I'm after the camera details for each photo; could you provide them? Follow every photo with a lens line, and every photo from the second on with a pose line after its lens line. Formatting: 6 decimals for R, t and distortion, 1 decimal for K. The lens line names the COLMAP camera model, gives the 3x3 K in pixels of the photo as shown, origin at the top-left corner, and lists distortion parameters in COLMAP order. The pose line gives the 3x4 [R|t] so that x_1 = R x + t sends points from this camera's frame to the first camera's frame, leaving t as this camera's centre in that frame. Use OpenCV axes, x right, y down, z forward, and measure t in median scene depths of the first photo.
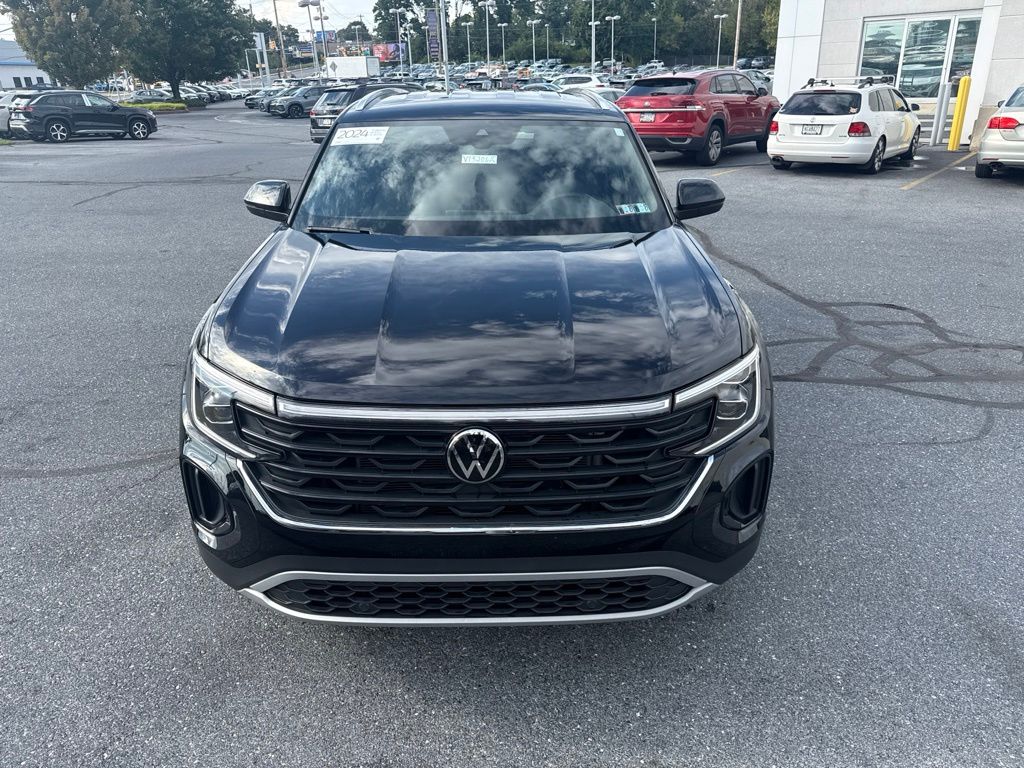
lens RADIAL K [[730.8, 0, 508.0], [0, 730.8, 374.6], [0, 0, 1]] dist [0.009764, -0.014730]
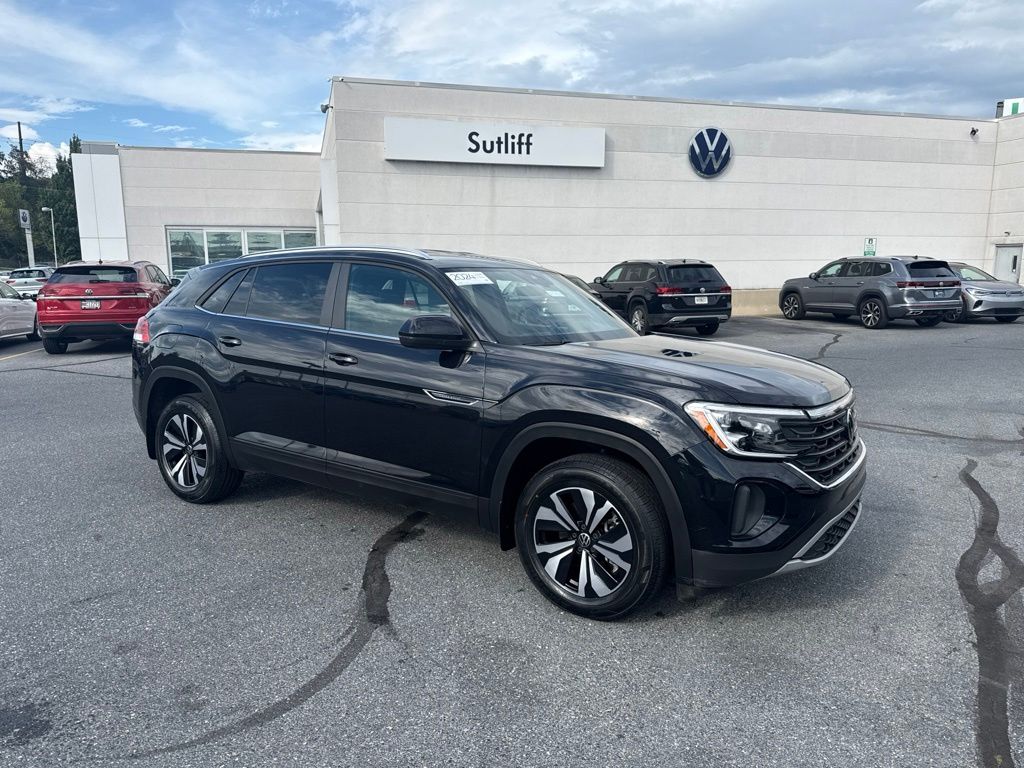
lens RADIAL K [[721.7, 0, 511.9], [0, 721.7, 386.8], [0, 0, 1]] dist [0.057259, -0.078891]
pose [[0.566432, -0.100128, 0.818003, -0.852056], [0.295797, 0.951152, -0.088401, -0.027776], [-0.769194, 0.292036, 0.568380, 0.254129]]
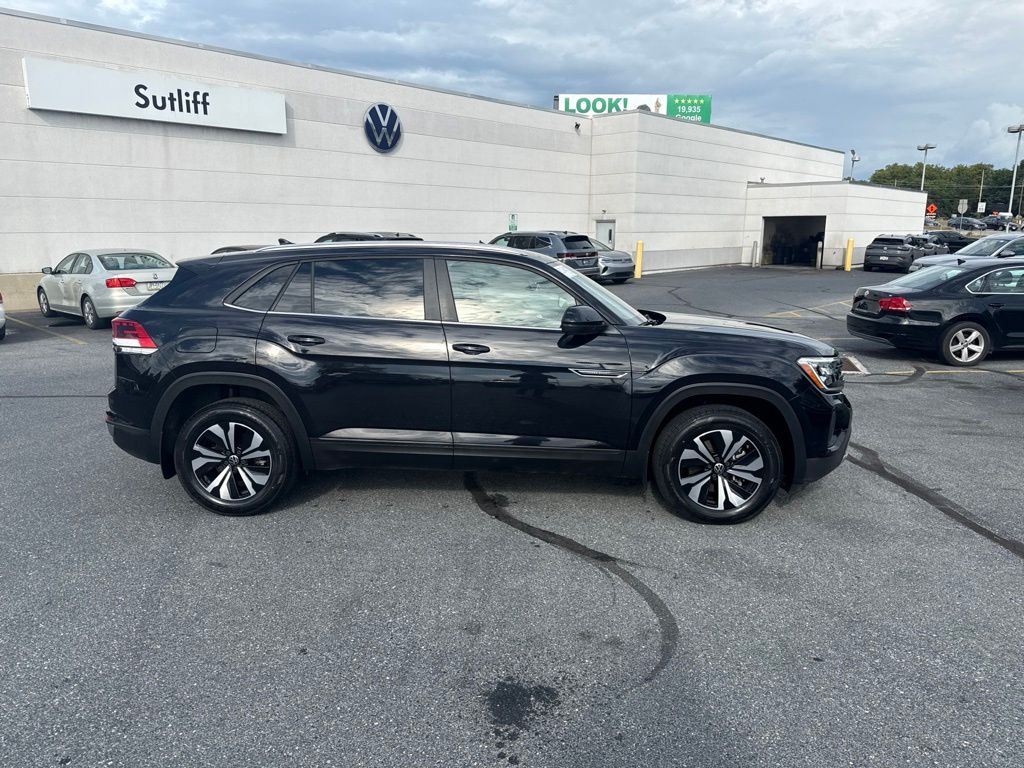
lens RADIAL K [[722.9, 0, 505.9], [0, 722.9, 382.4], [0, 0, 1]] dist [0.030235, -0.040324]
pose [[0.064055, -0.168480, 0.983622, -1.192718], [0.375629, 0.917228, 0.132646, -0.269122], [-0.924554, 0.360980, 0.122039, 0.764173]]
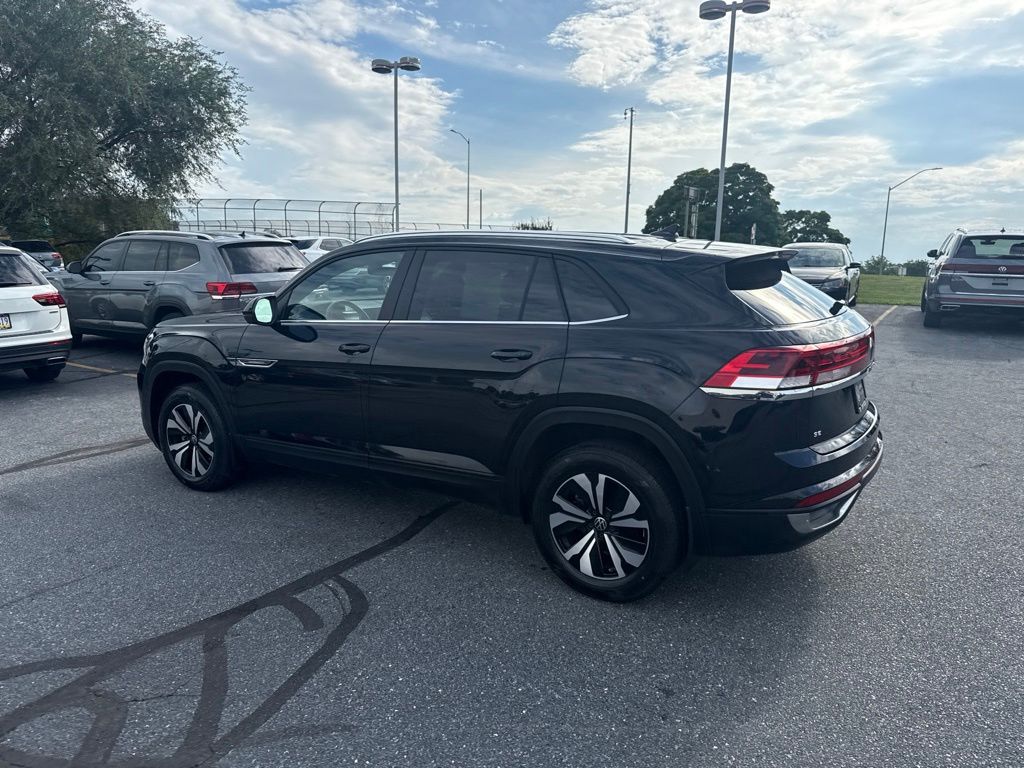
lens RADIAL K [[732.5, 0, 507.3], [0, 732.5, 387.4], [0, 0, 1]] dist [0.014239, -0.020144]
pose [[-0.545150, 0.159146, -0.823094, 0.819838], [-0.315113, 0.870919, 0.377098, -0.556182], [0.776862, 0.464943, -0.424633, 1.460493]]
